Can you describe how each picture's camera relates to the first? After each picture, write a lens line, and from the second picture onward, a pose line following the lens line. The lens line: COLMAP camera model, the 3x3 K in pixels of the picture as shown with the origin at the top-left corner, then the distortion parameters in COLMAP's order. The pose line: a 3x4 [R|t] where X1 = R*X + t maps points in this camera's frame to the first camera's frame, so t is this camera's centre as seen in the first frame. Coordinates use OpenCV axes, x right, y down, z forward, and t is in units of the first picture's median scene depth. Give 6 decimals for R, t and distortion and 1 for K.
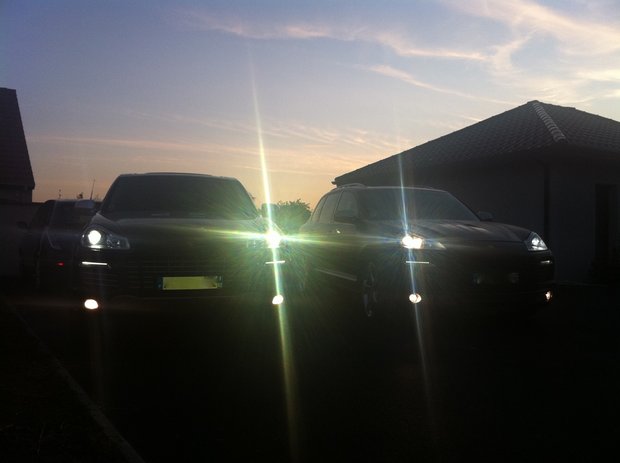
lens RADIAL K [[584.0, 0, 311.4], [0, 584.0, 233.9], [0, 0, 1]] dist [-0.017435, 0.000000]
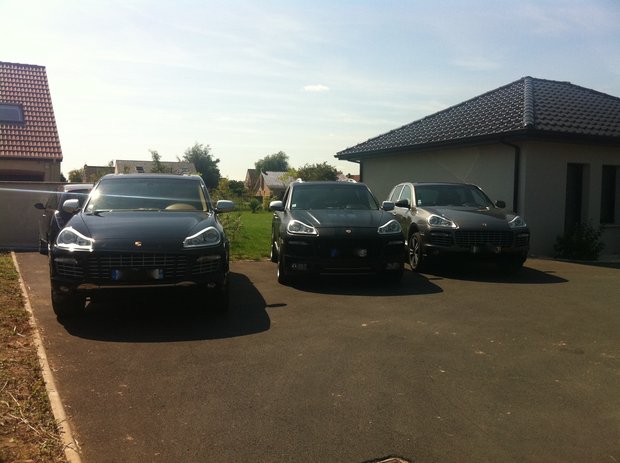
lens RADIAL K [[584.0, 0, 313.1], [0, 584.0, 231.2], [0, 0, 1]] dist [-0.017435, 0.000000]
pose [[0.998118, 0.001729, -0.061299, 0.206093], [0.002376, 0.997761, 0.066835, -0.076558], [0.061277, -0.066855, 0.995879, -0.209424]]
